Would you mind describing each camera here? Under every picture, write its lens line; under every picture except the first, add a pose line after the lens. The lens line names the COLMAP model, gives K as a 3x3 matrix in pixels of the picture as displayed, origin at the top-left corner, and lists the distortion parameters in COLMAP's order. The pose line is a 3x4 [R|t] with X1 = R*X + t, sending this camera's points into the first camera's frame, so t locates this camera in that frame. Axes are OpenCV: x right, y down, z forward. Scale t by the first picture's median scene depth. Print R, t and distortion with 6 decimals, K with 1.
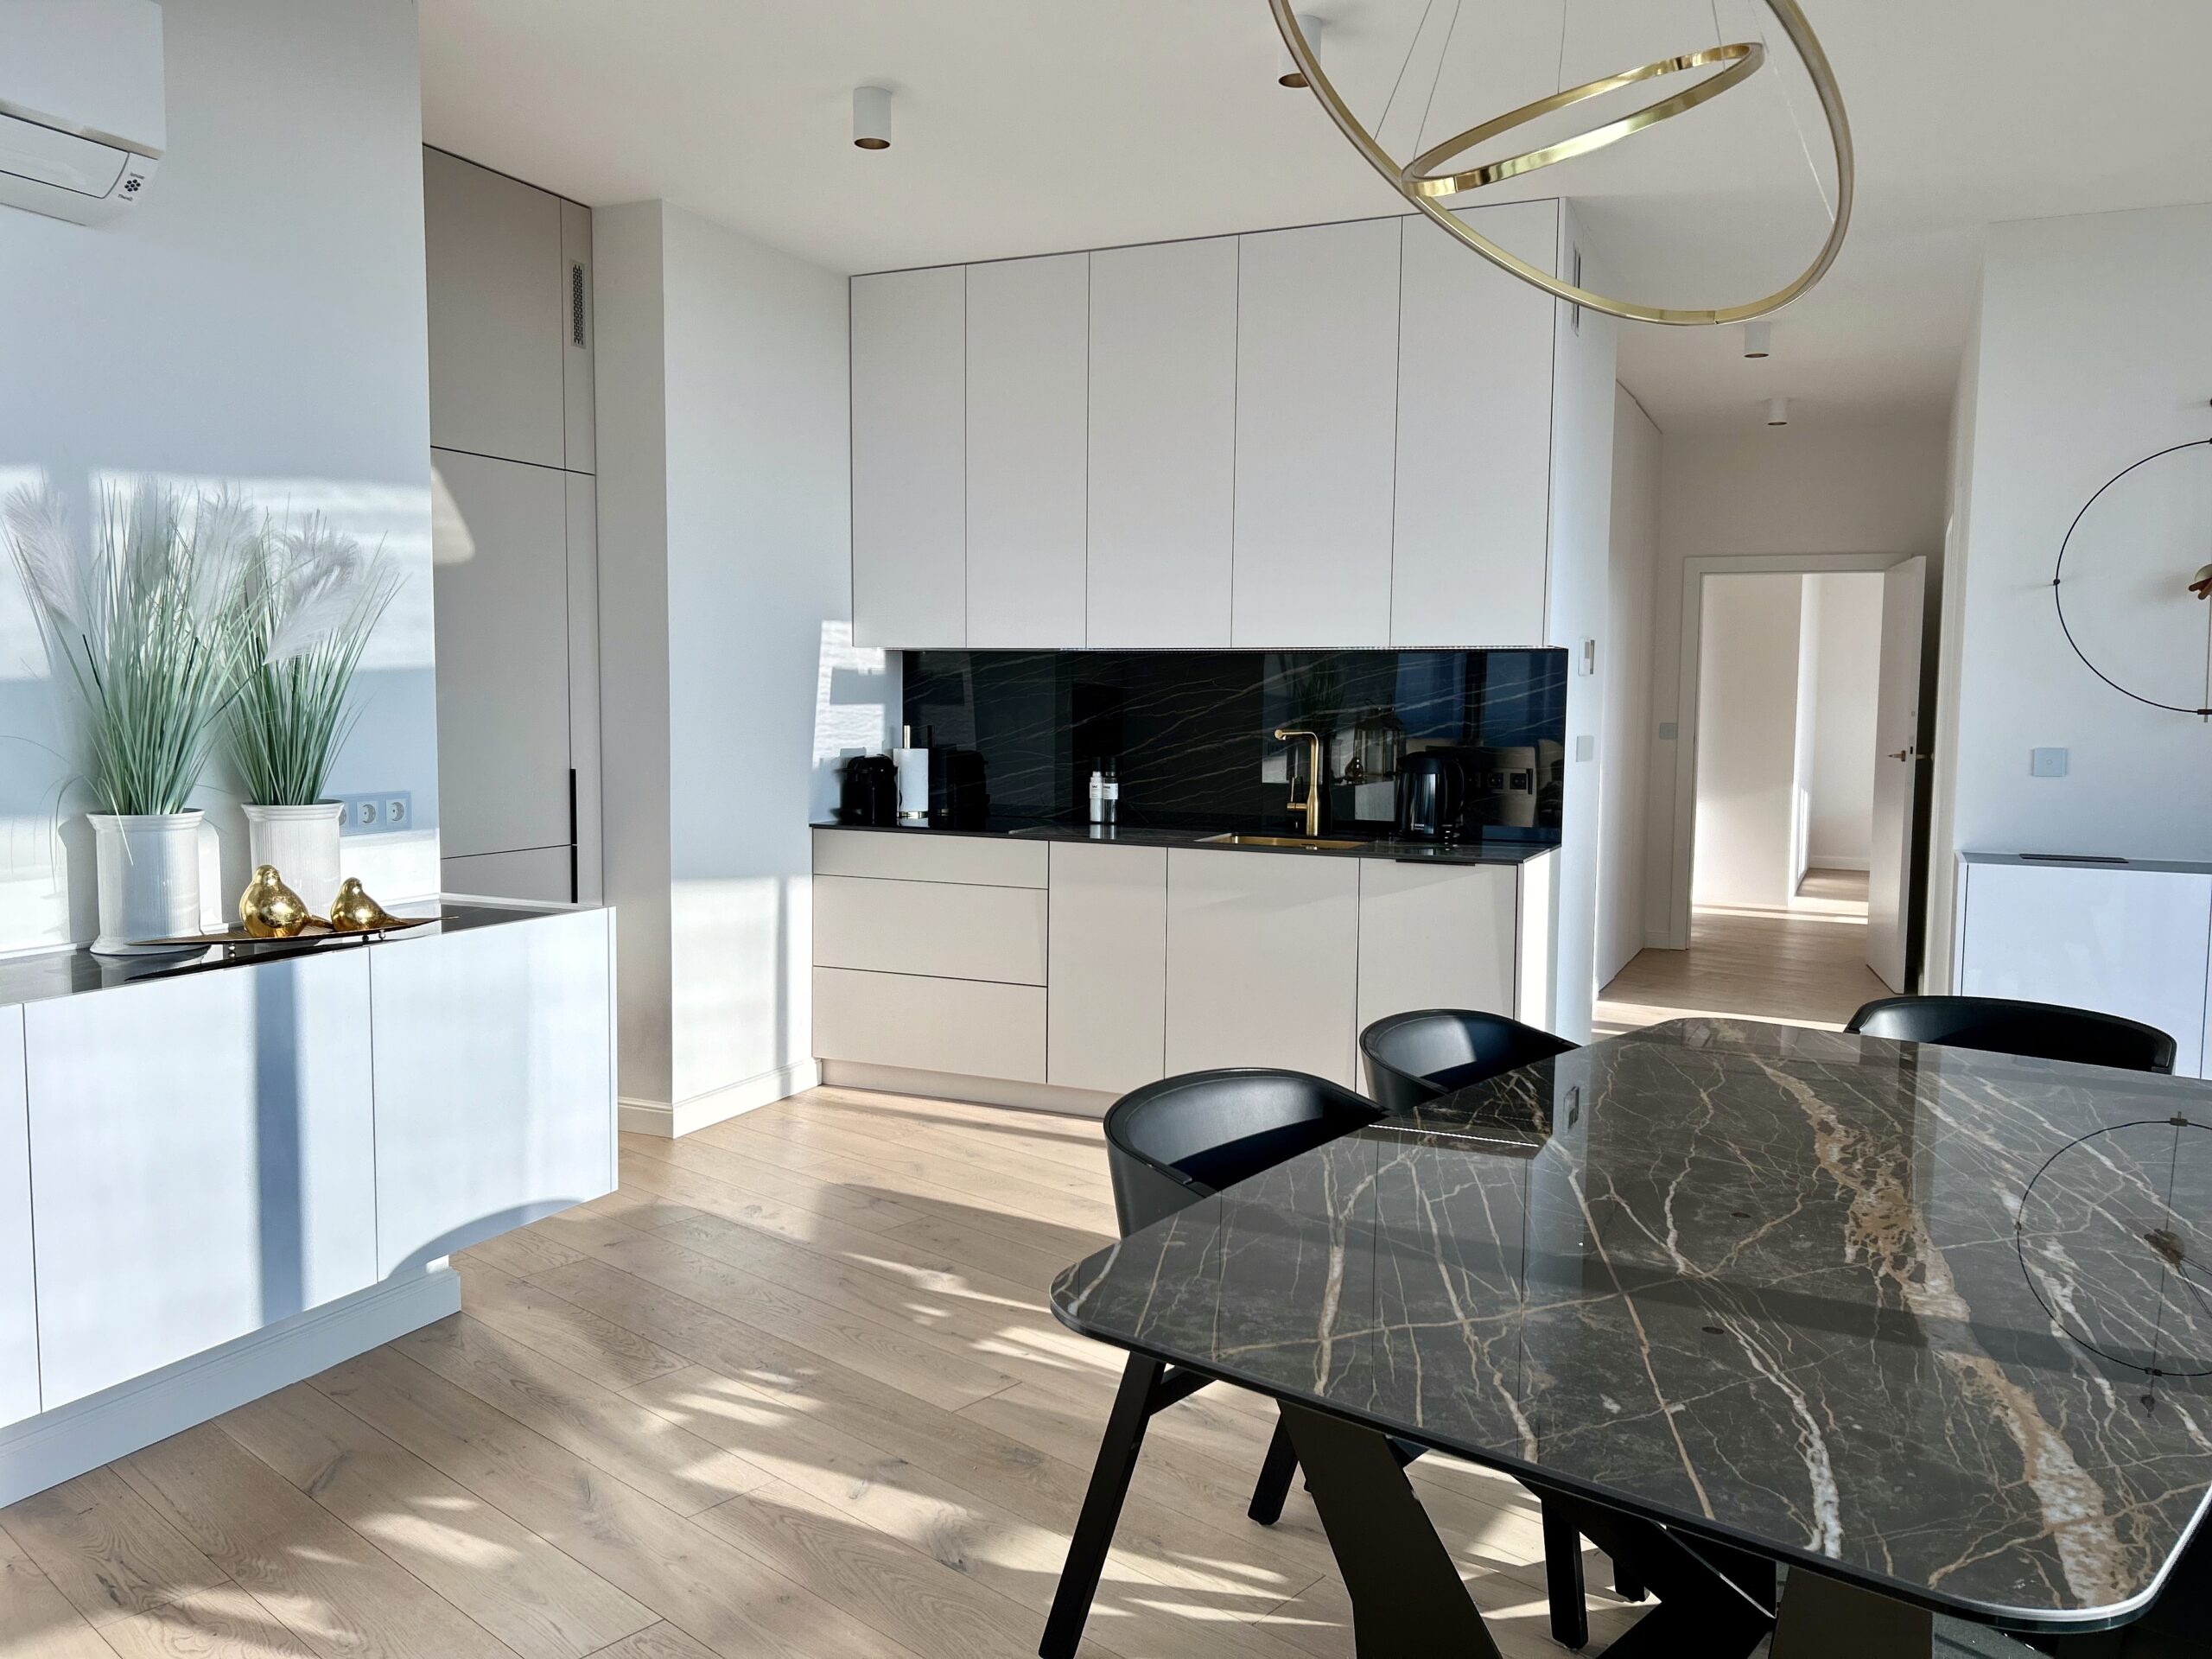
lens RADIAL K [[1702.8, 0, 1106.0], [0, 1702.8, 829.5], [0, 0, 1]] dist [0.045969, 0.001909]
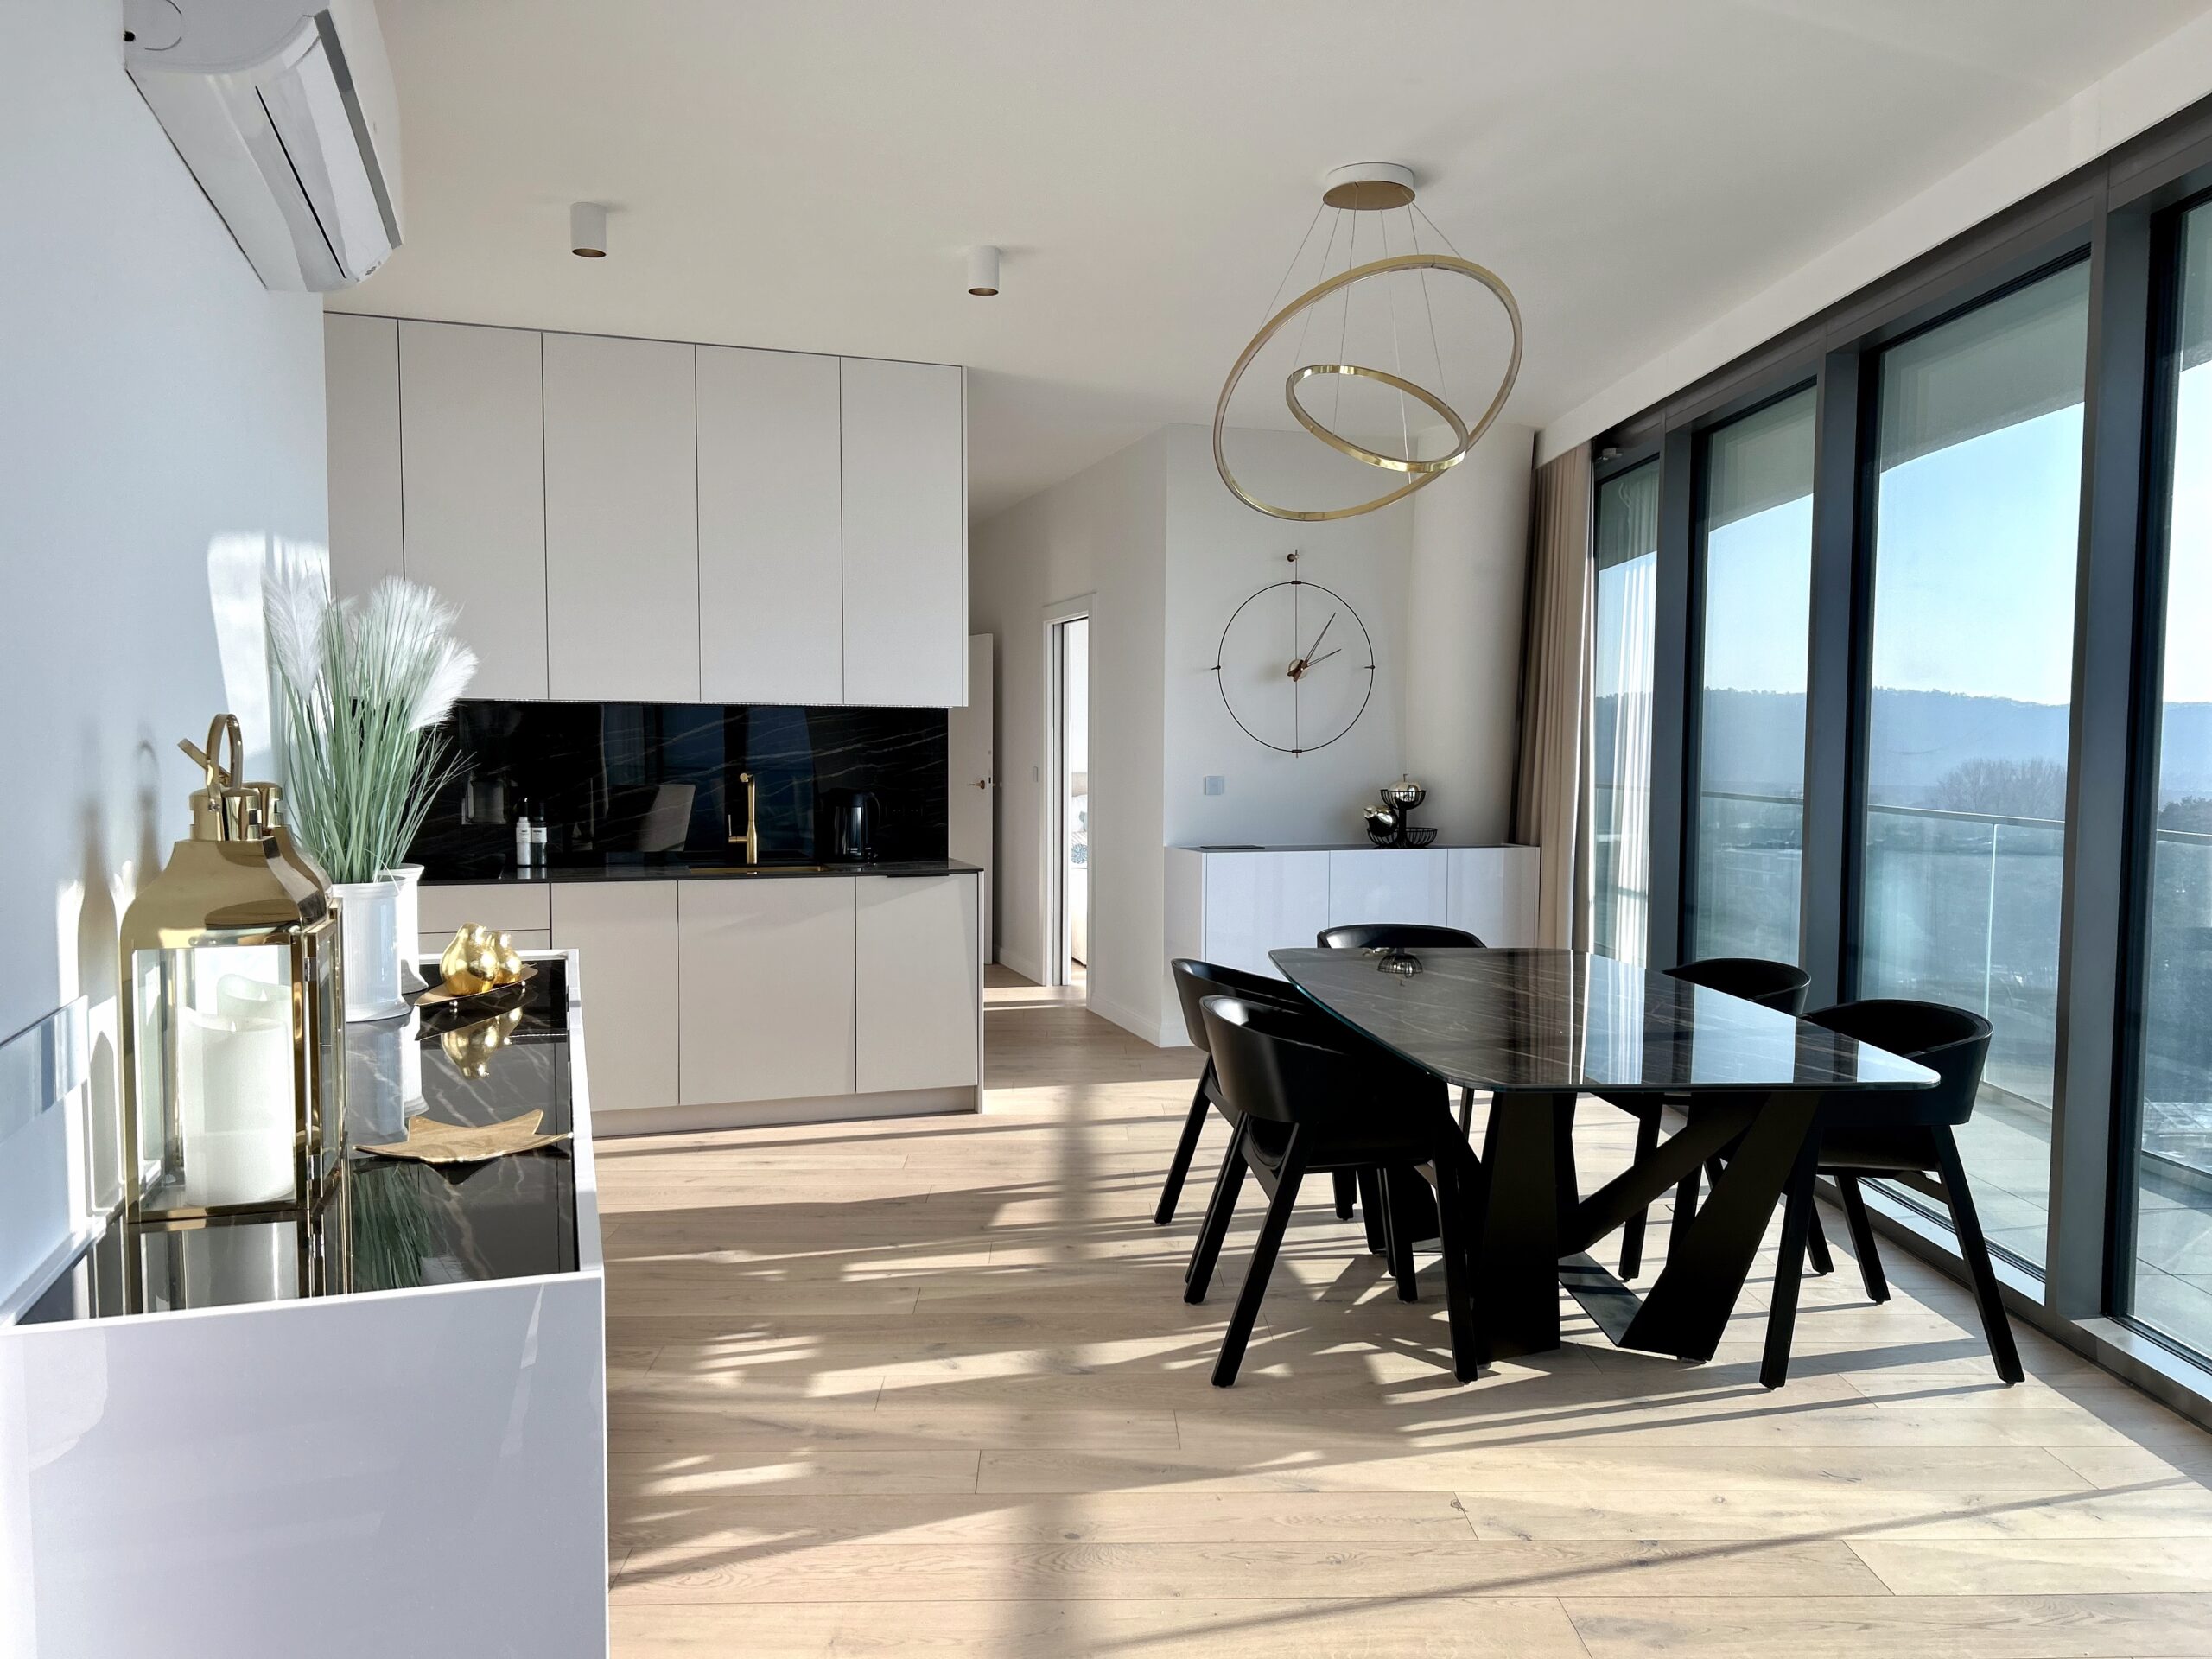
lens RADIAL K [[1716.2, 0, 1106.0], [0, 1716.2, 829.5], [0, 0, 1]] dist [0.216303, 0.000008]
pose [[0.731798, -0.044207, 0.680086, -0.694103], [0.058002, 0.998313, 0.002480, -0.011833], [-0.679048, 0.037631, 0.733128, -0.052696]]
